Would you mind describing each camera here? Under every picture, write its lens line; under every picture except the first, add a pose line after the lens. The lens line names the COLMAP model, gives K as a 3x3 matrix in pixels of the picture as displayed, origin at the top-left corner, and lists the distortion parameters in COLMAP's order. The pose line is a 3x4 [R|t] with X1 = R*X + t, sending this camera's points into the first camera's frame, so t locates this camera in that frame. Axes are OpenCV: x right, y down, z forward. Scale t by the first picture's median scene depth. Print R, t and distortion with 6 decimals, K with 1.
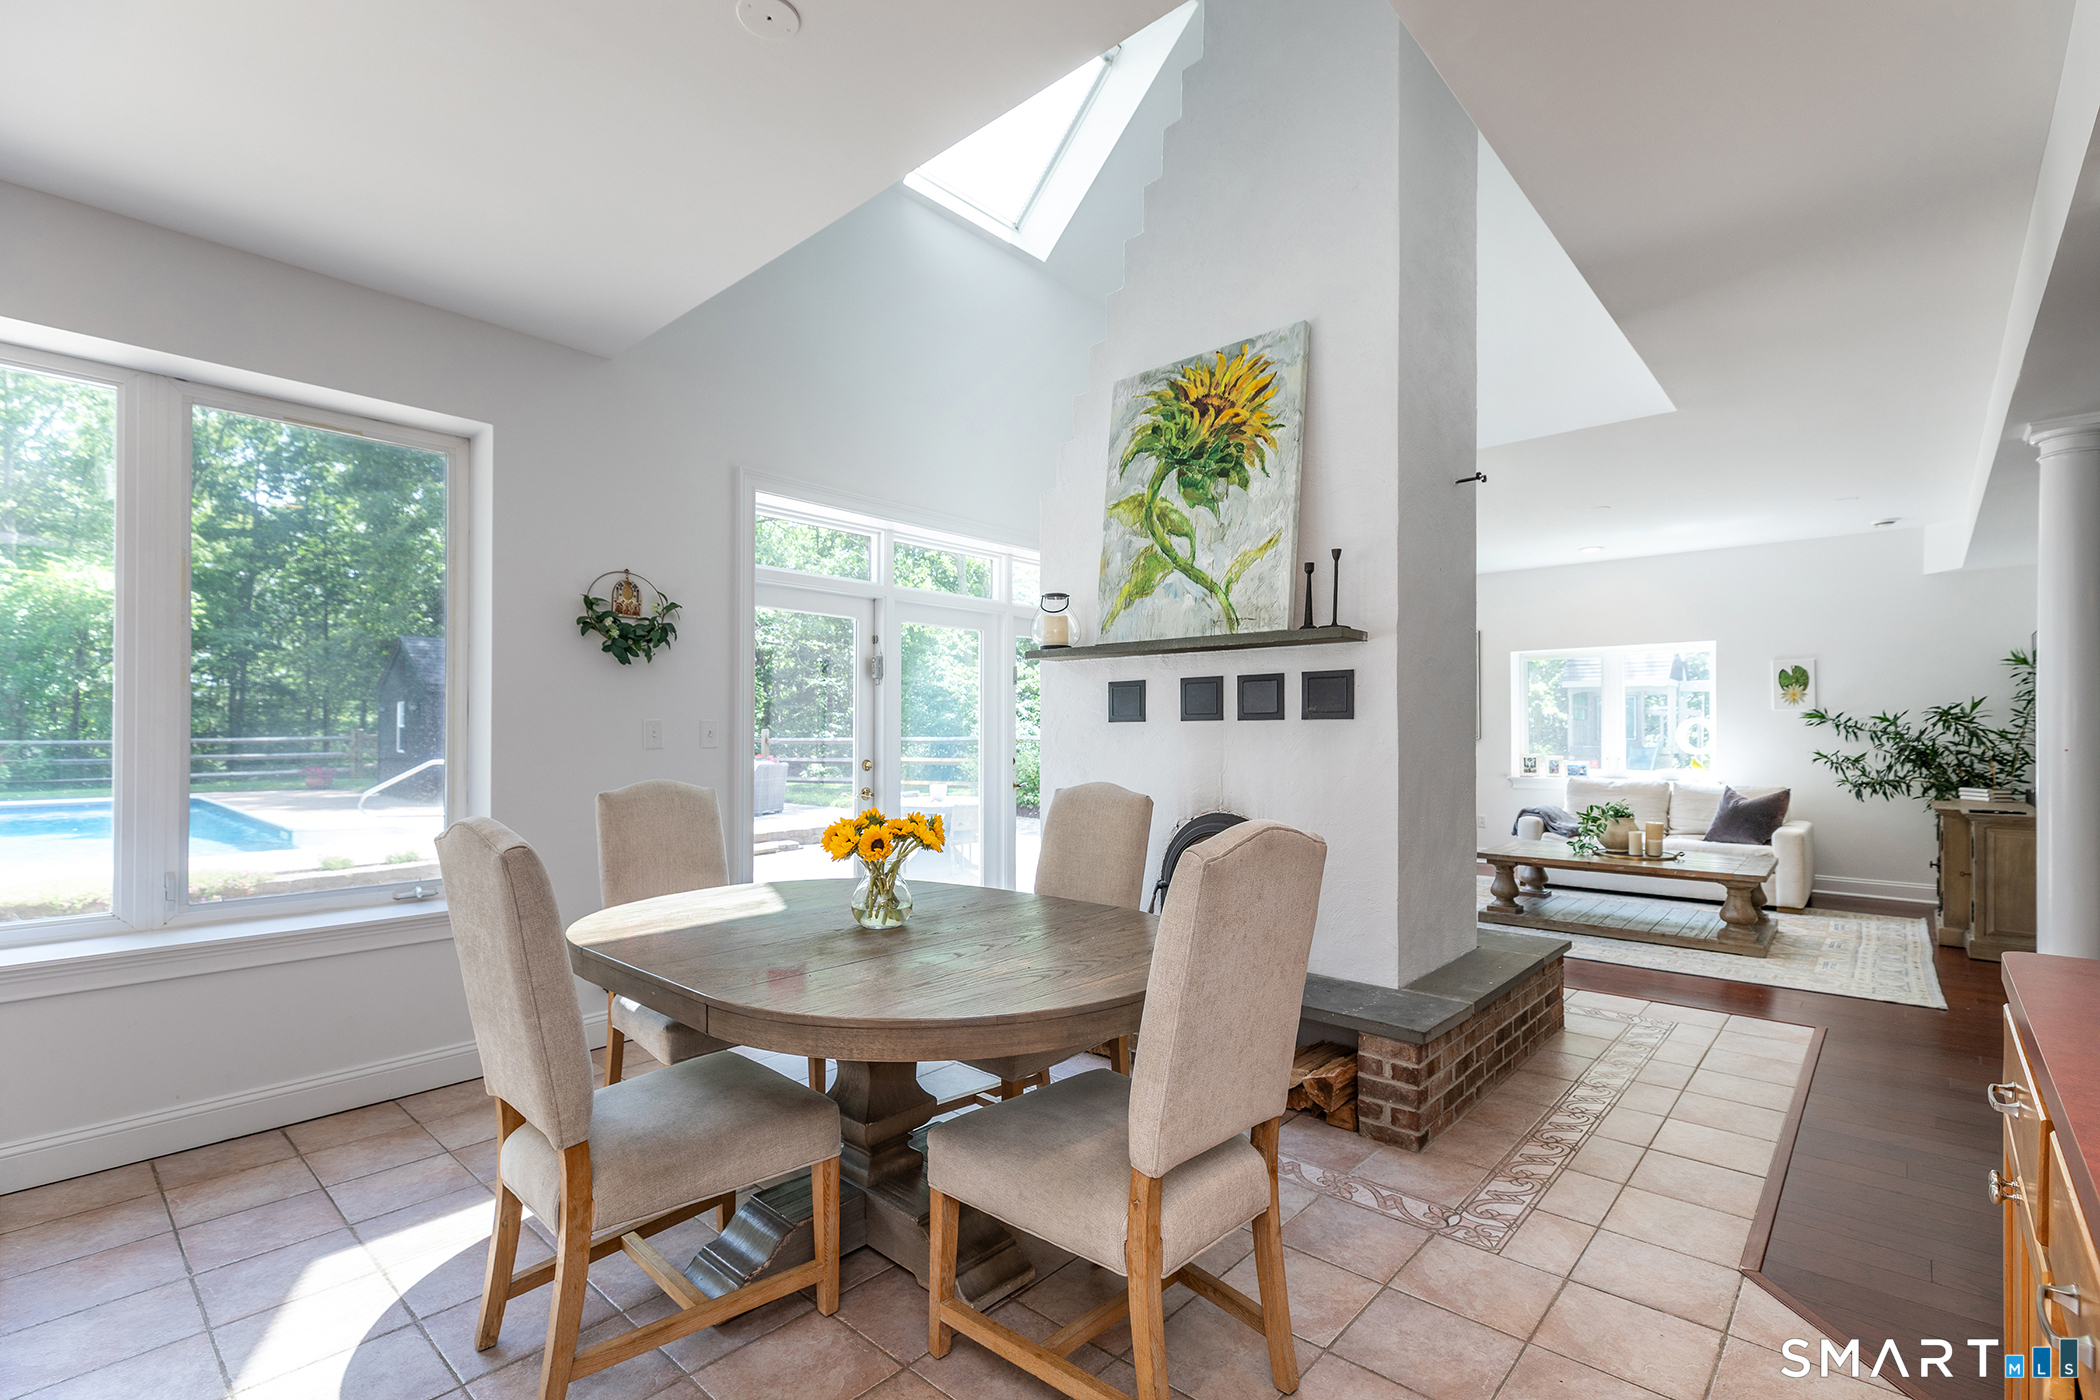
lens RADIAL K [[951.1, 0, 1046.6], [0, 951.1, 720.5], [0, 0, 1]] dist [0.018352, -0.007211]
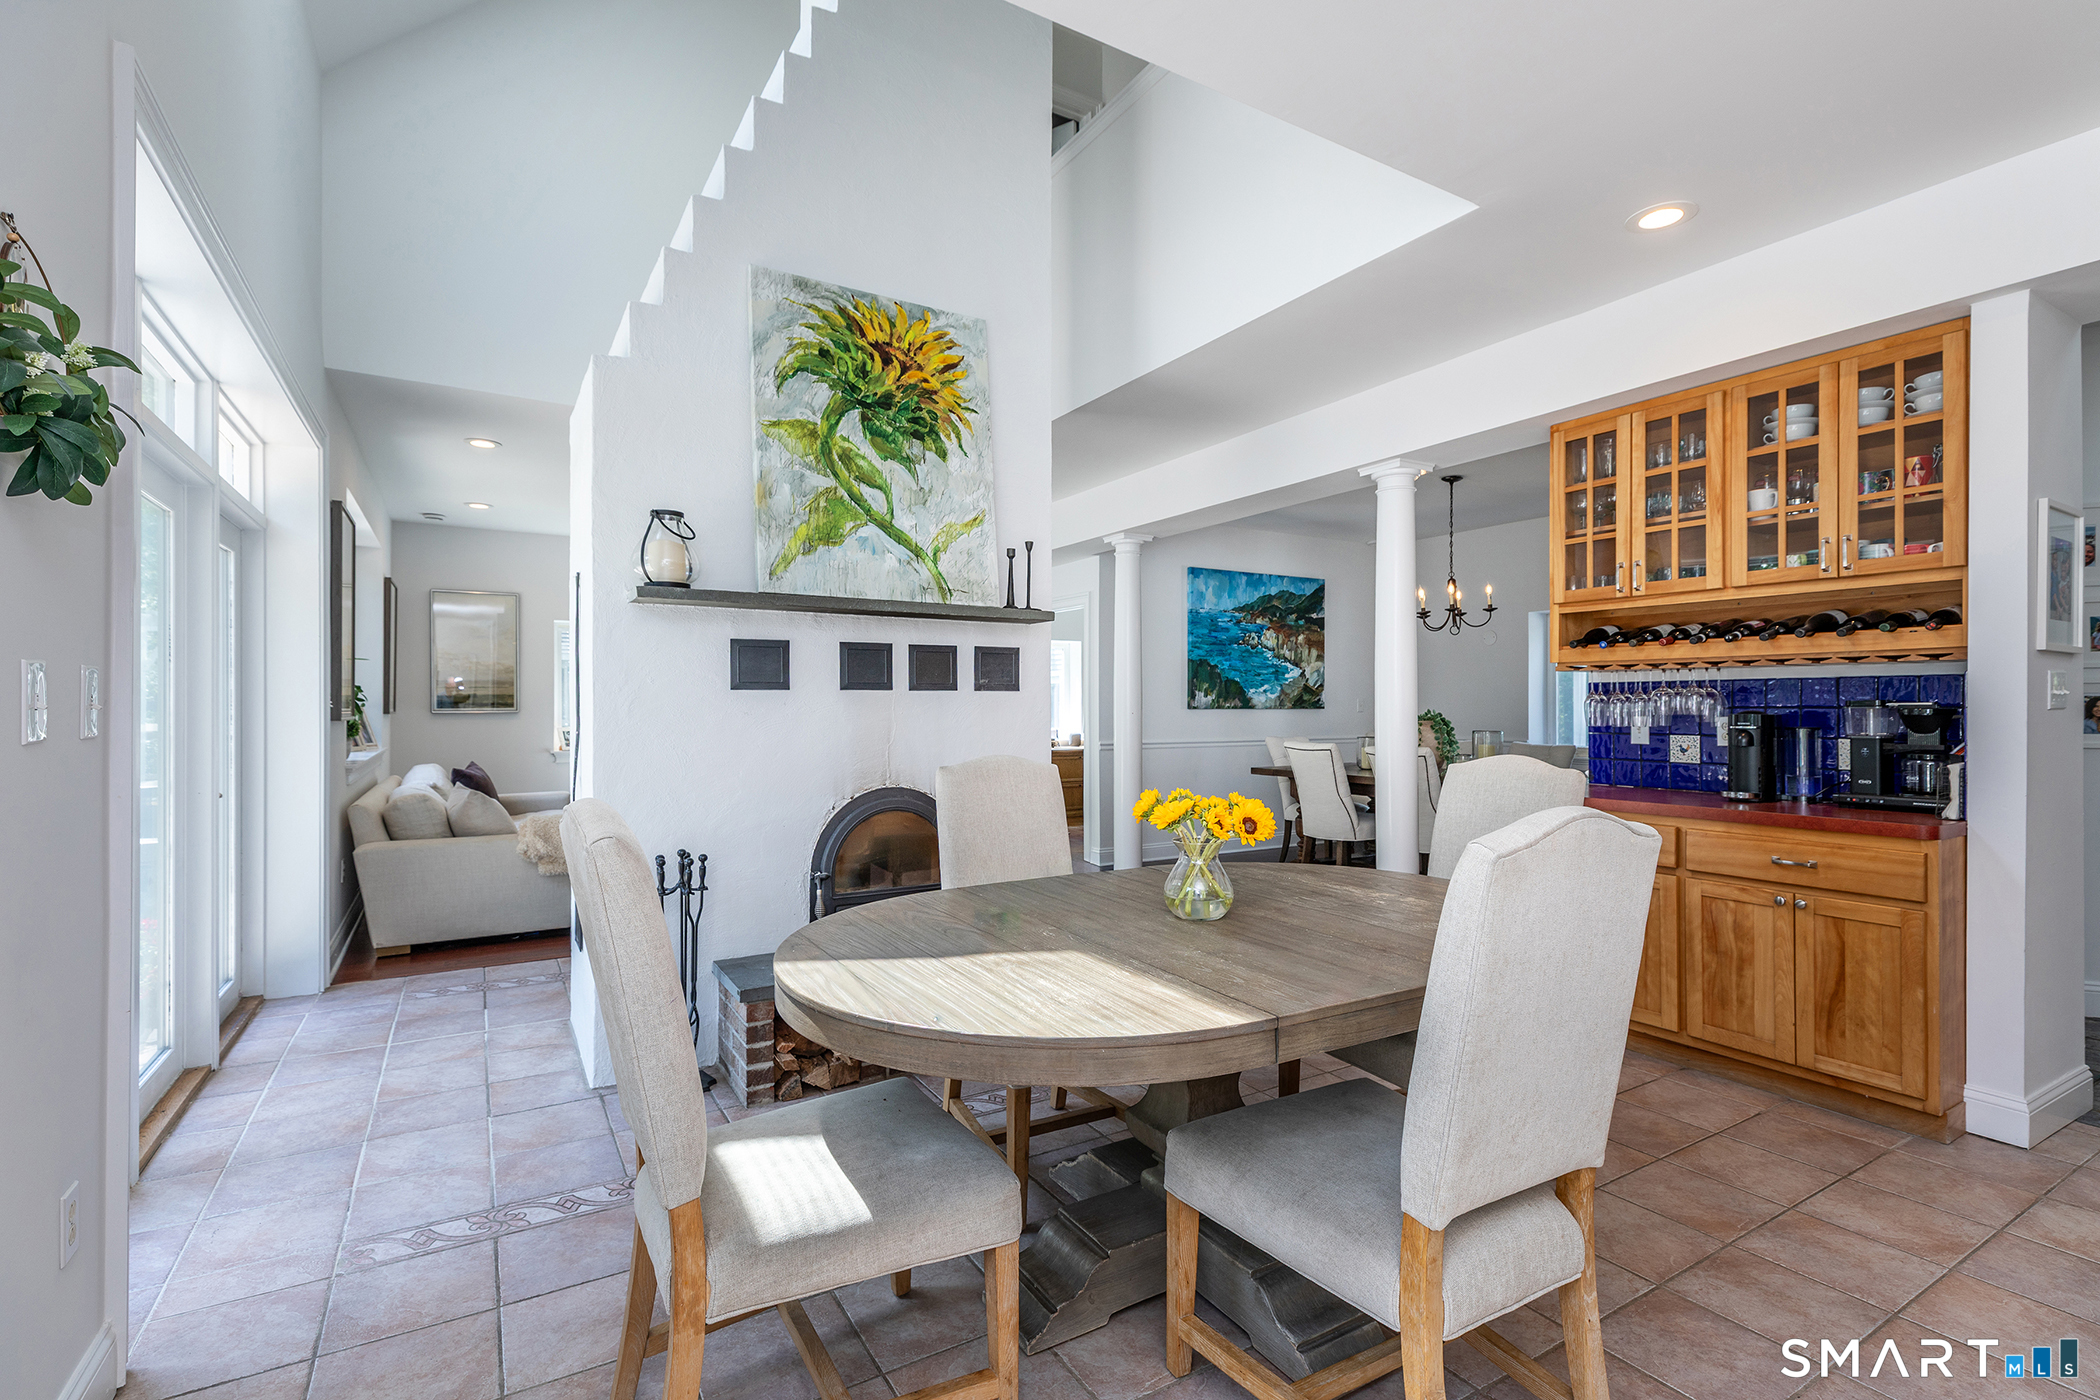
lens RADIAL K [[951.1, 0, 1072.7], [0, 951.1, 699.0], [0, 0, 1]] dist [0.018352, -0.007211]
pose [[0.272953, 0.006440, 0.962006, -0.685381], [-0.011705, 0.999926, -0.003373, 0.010085], [-0.961956, -0.010340, 0.273009, 0.565655]]
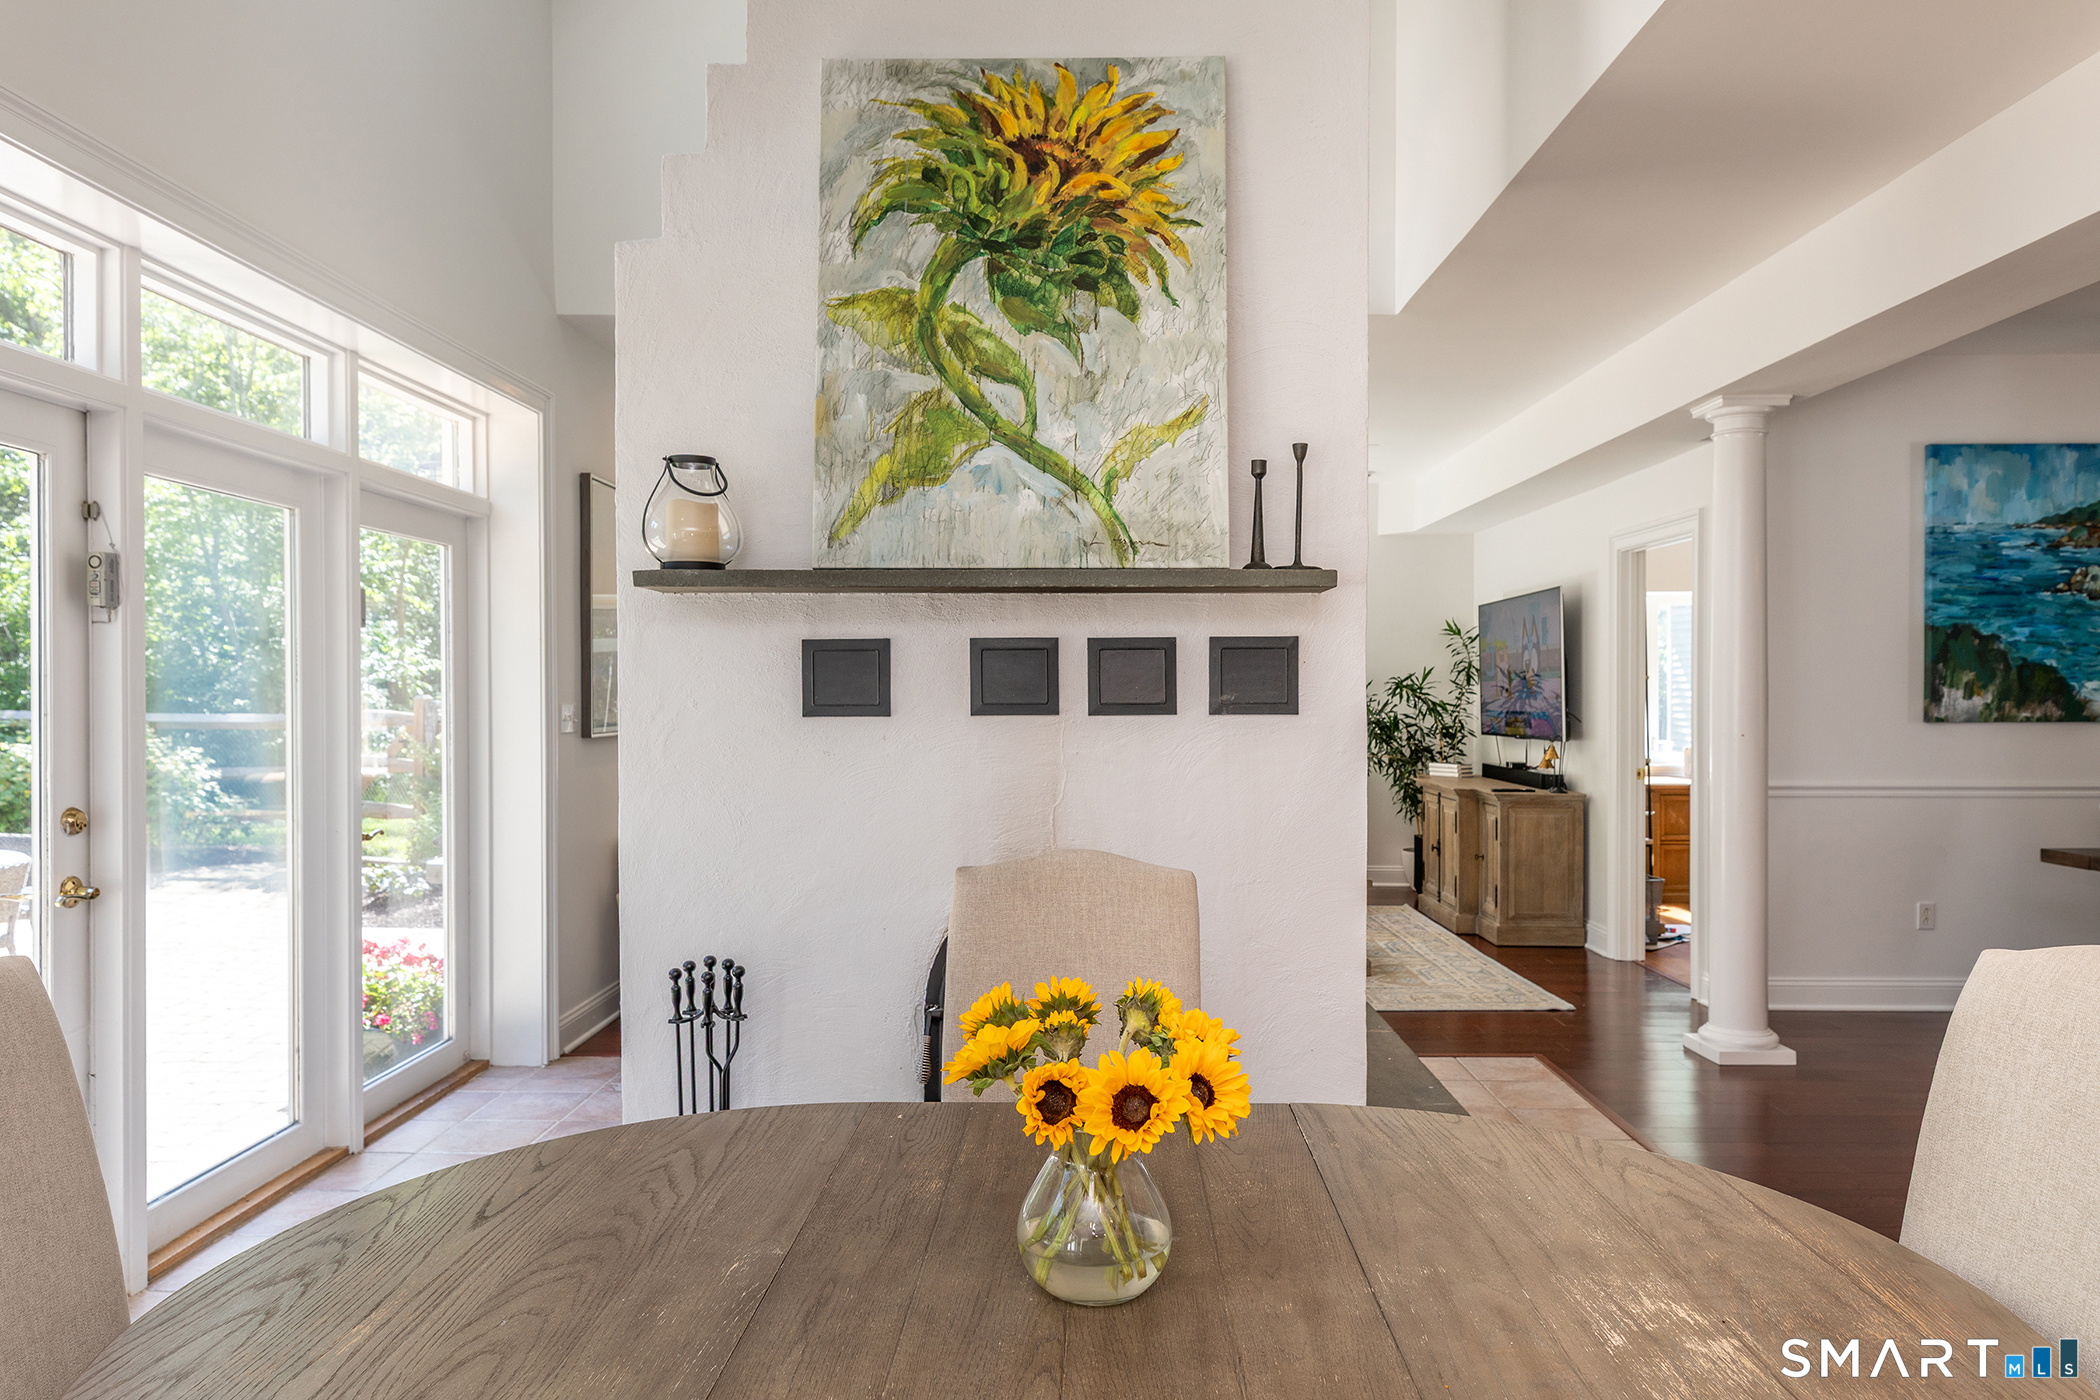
lens RADIAL K [[1366.7, 0, 1072.1], [0, 1366.7, 698.8], [0, 0, 1]] dist [0.019350, -0.003030]
pose [[0.744776, -0.006447, 0.667283, -0.359086], [-0.006627, 0.999833, 0.017057, -0.024210], [-0.667281, -0.017126, 0.744609, 0.381717]]
